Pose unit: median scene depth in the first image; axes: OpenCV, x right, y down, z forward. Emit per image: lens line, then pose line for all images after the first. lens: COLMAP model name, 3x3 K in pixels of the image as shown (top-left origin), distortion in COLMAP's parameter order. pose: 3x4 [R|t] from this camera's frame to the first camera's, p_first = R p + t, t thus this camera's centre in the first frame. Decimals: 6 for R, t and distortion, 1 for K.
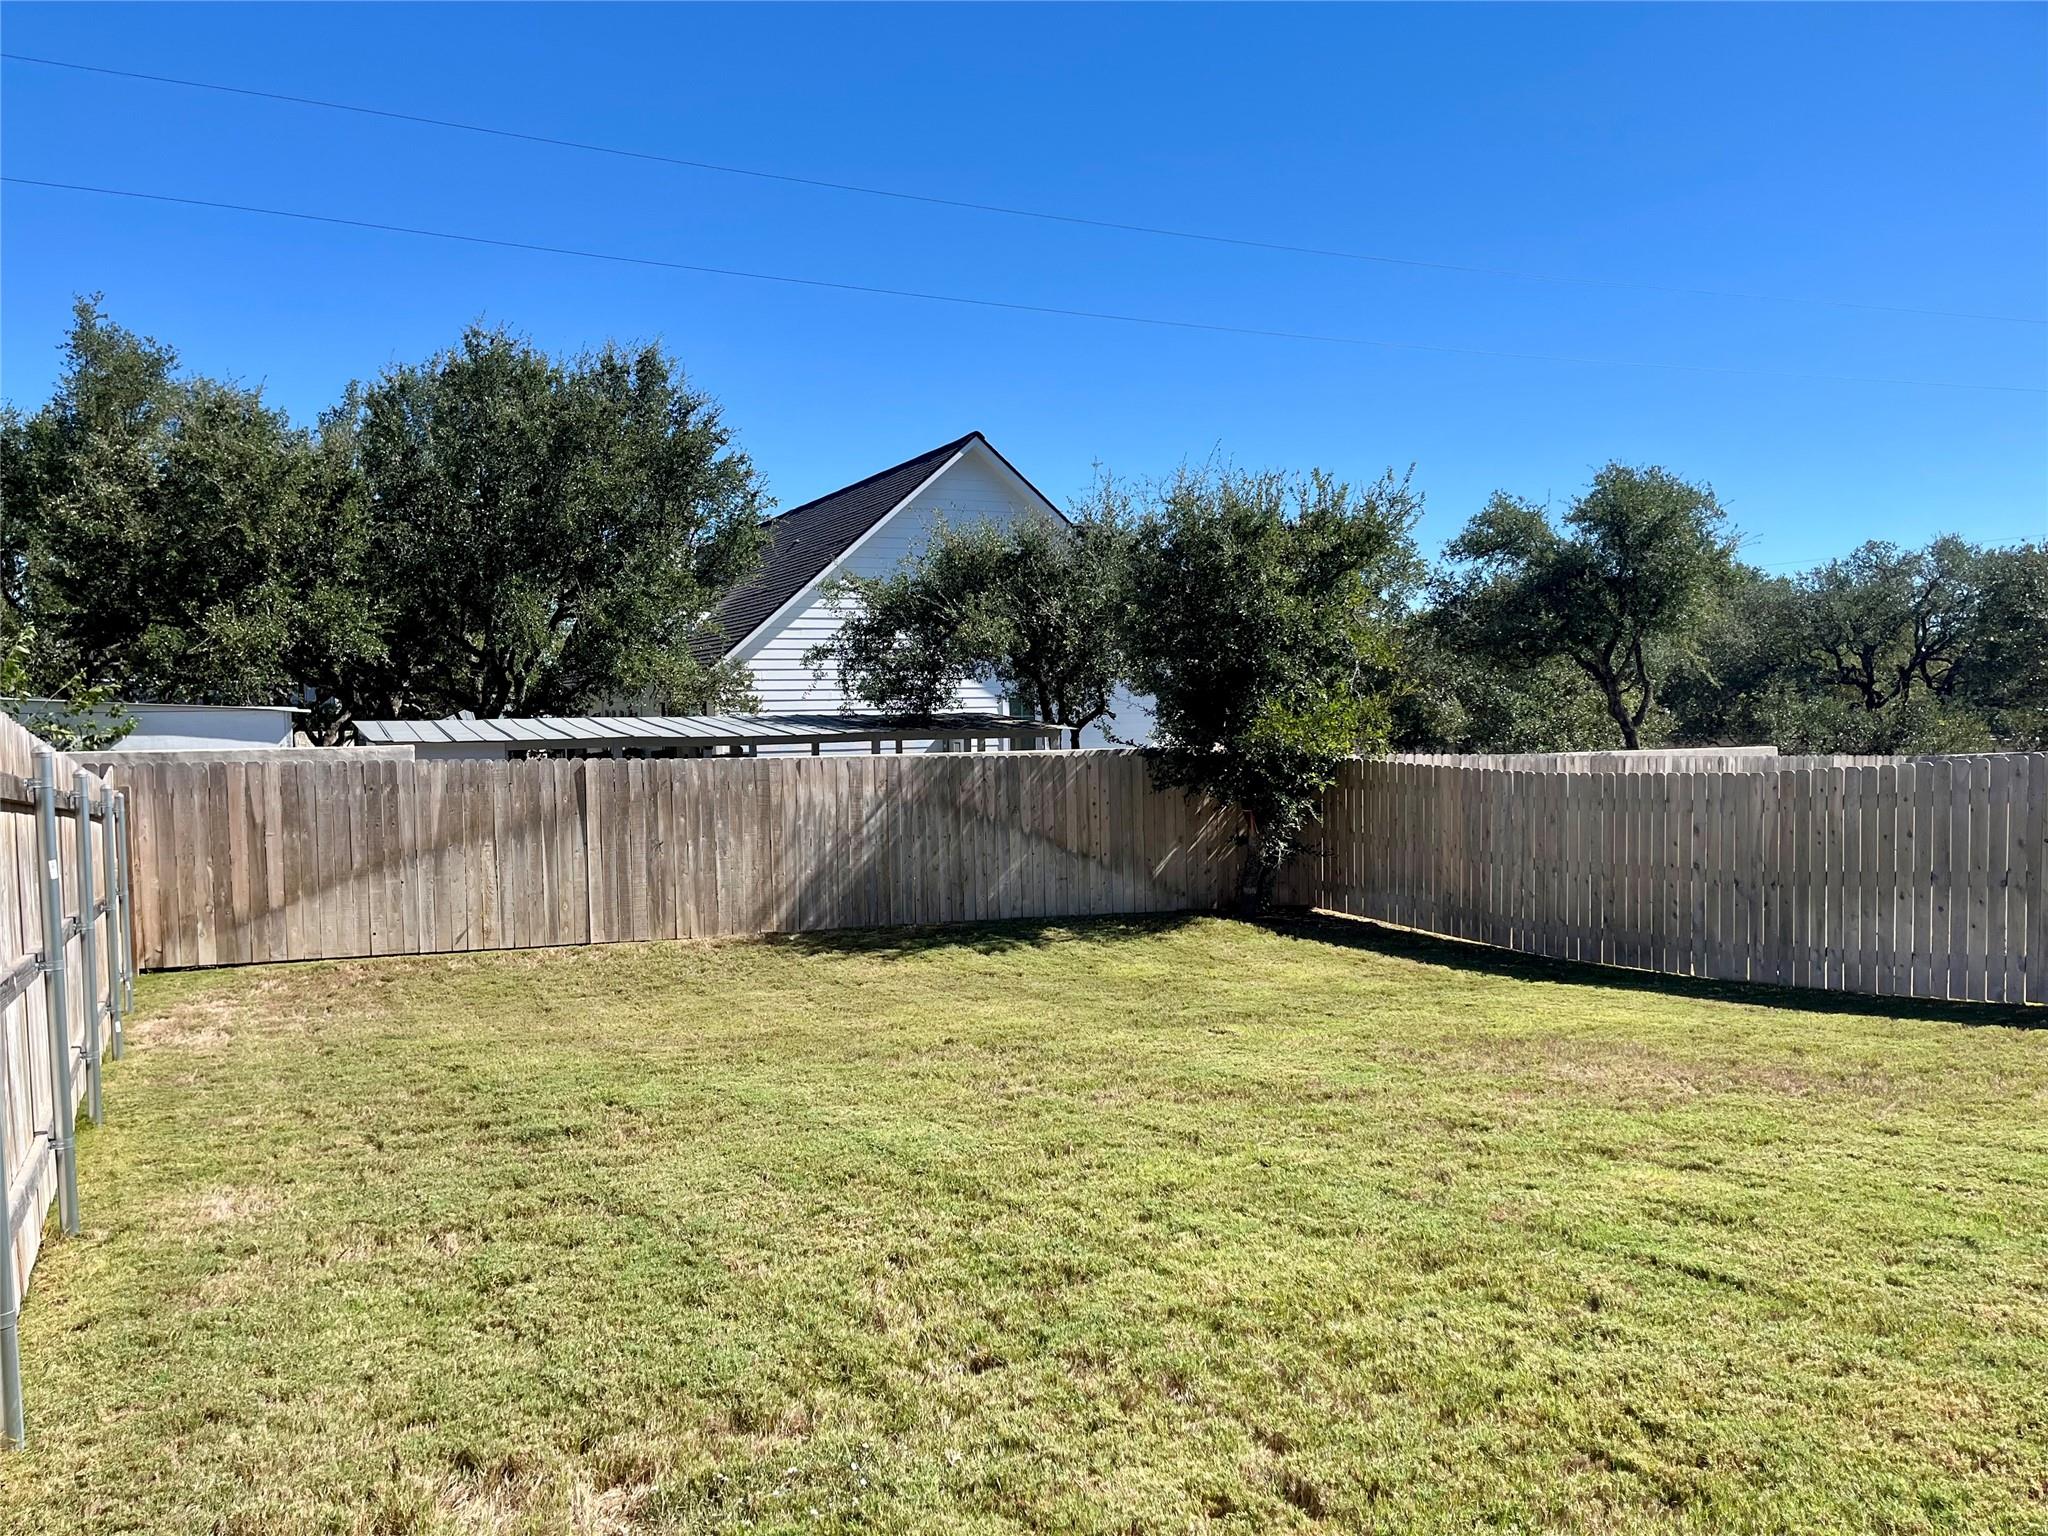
lens RADIAL K [[1537.7, 0, 1038.8], [0, 1537.7, 772.5], [0, 0, 1]] dist [0.088295, -0.115867]
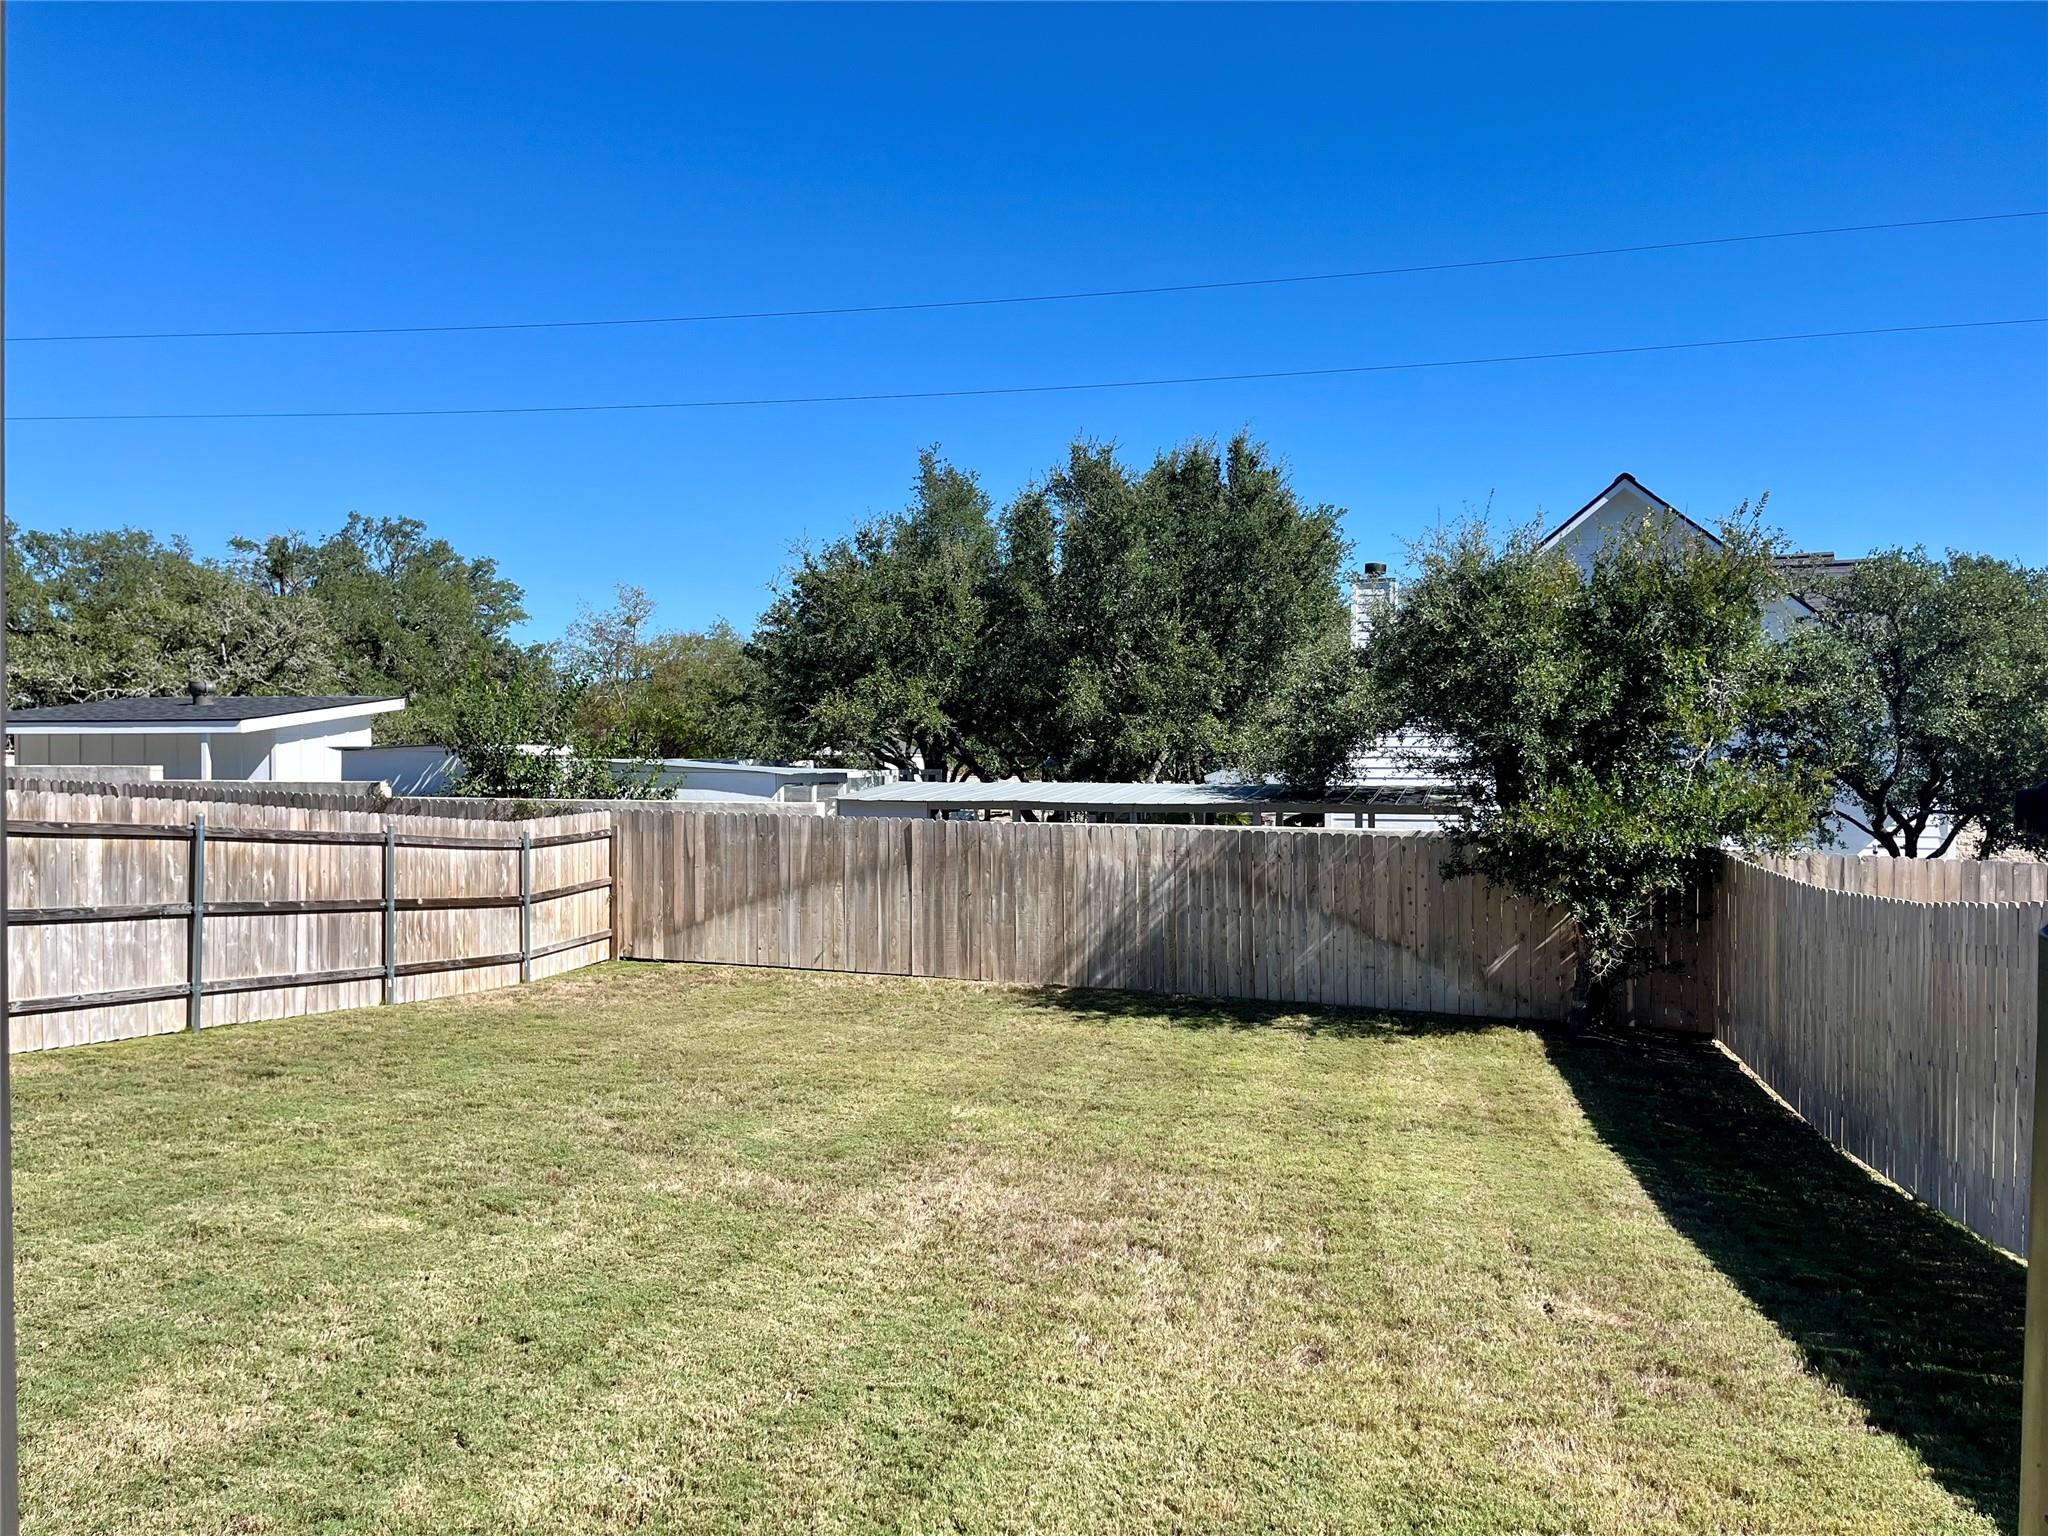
lens RADIAL K [[1537.7, 0, 1038.8], [0, 1537.7, 772.5], [0, 0, 1]] dist [0.088295, -0.115867]
pose [[0.760979, 0.032579, -0.647958, 0.515273], [-0.036620, 0.999303, 0.007237, -0.053353], [0.647743, 0.018222, 0.761641, 0.166019]]
